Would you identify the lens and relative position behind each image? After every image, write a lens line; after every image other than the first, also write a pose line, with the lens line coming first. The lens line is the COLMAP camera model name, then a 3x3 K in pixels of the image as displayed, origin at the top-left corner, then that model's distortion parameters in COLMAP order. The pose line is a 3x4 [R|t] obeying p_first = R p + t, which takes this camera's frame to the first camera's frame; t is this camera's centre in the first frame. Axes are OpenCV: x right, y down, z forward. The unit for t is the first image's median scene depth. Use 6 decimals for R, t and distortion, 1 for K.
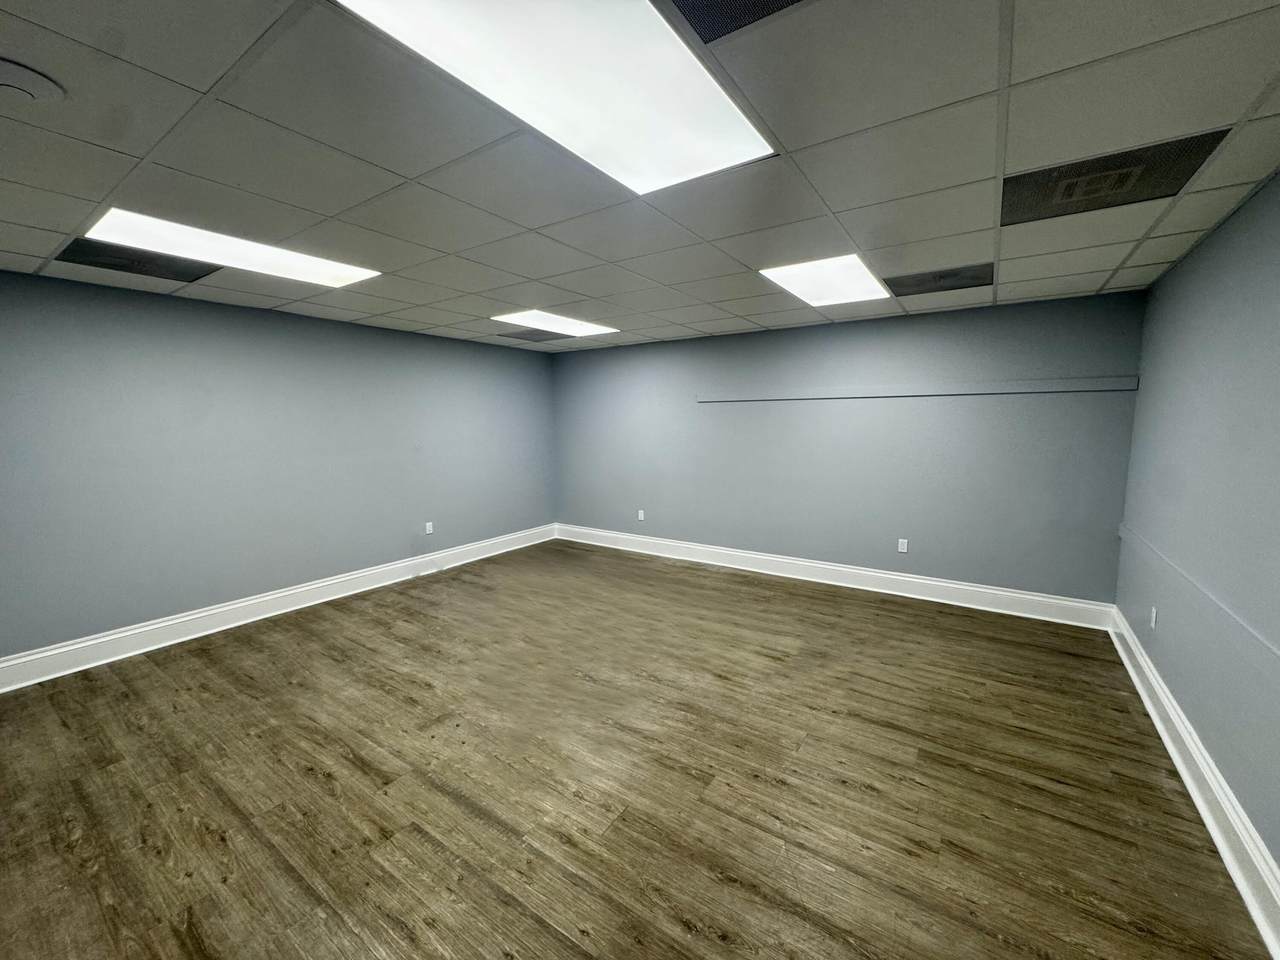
lens RADIAL K [[510.3, 0, 641.9], [0, 510.3, 474.7], [0, 0, 1]] dist [-0.001487, 0.000104]
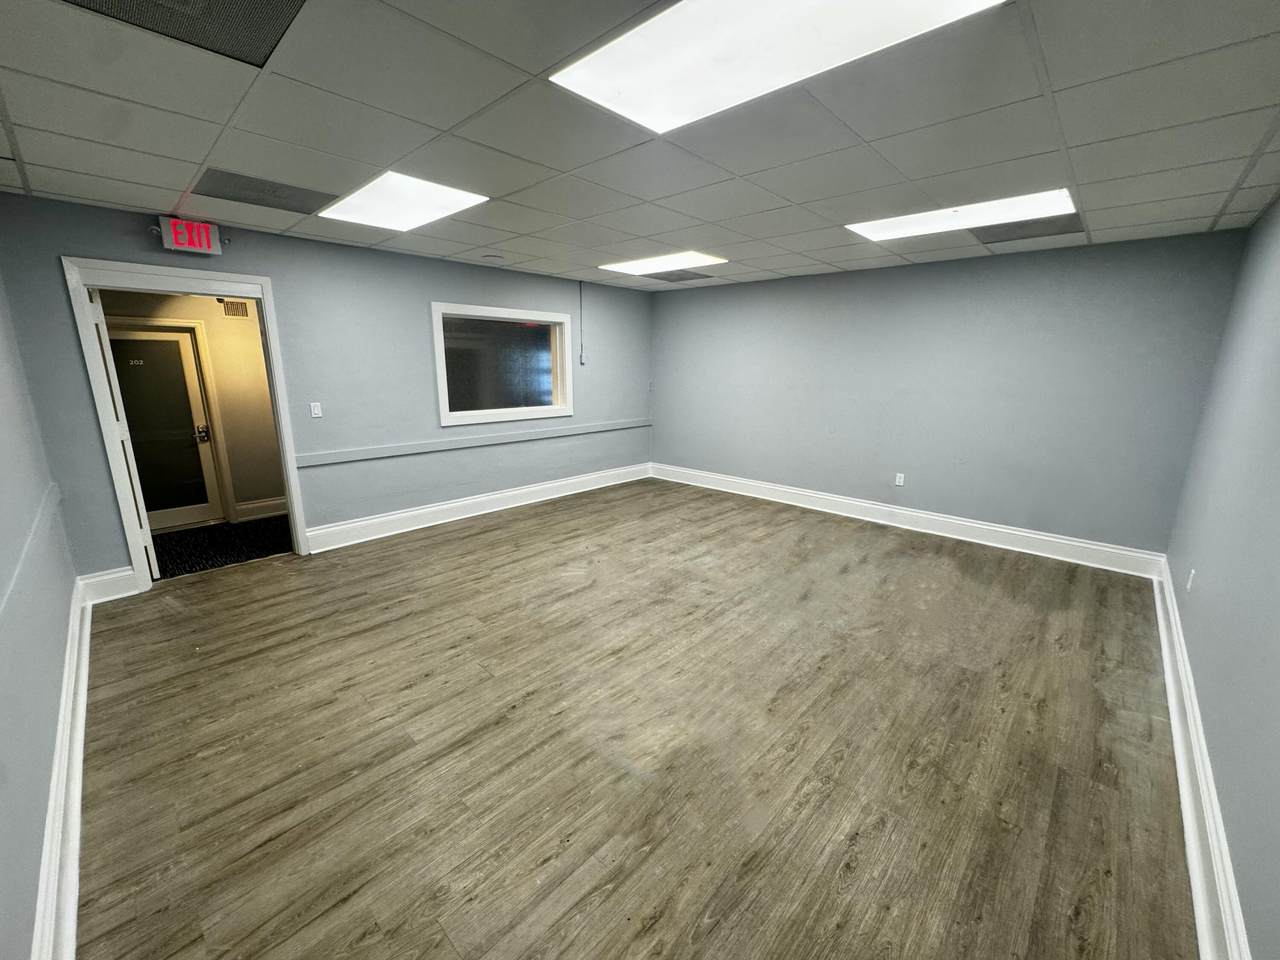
lens RADIAL K [[510.3, 0, 640.6], [0, 510.3, 480.7], [0, 0, 1]] dist [-0.001487, 0.000104]
pose [[-0.155746, 0.228387, -0.961032, 1.278866], [-0.110281, 0.962802, 0.246680, -0.164181], [0.981622, 0.144403, -0.124766, 1.487526]]
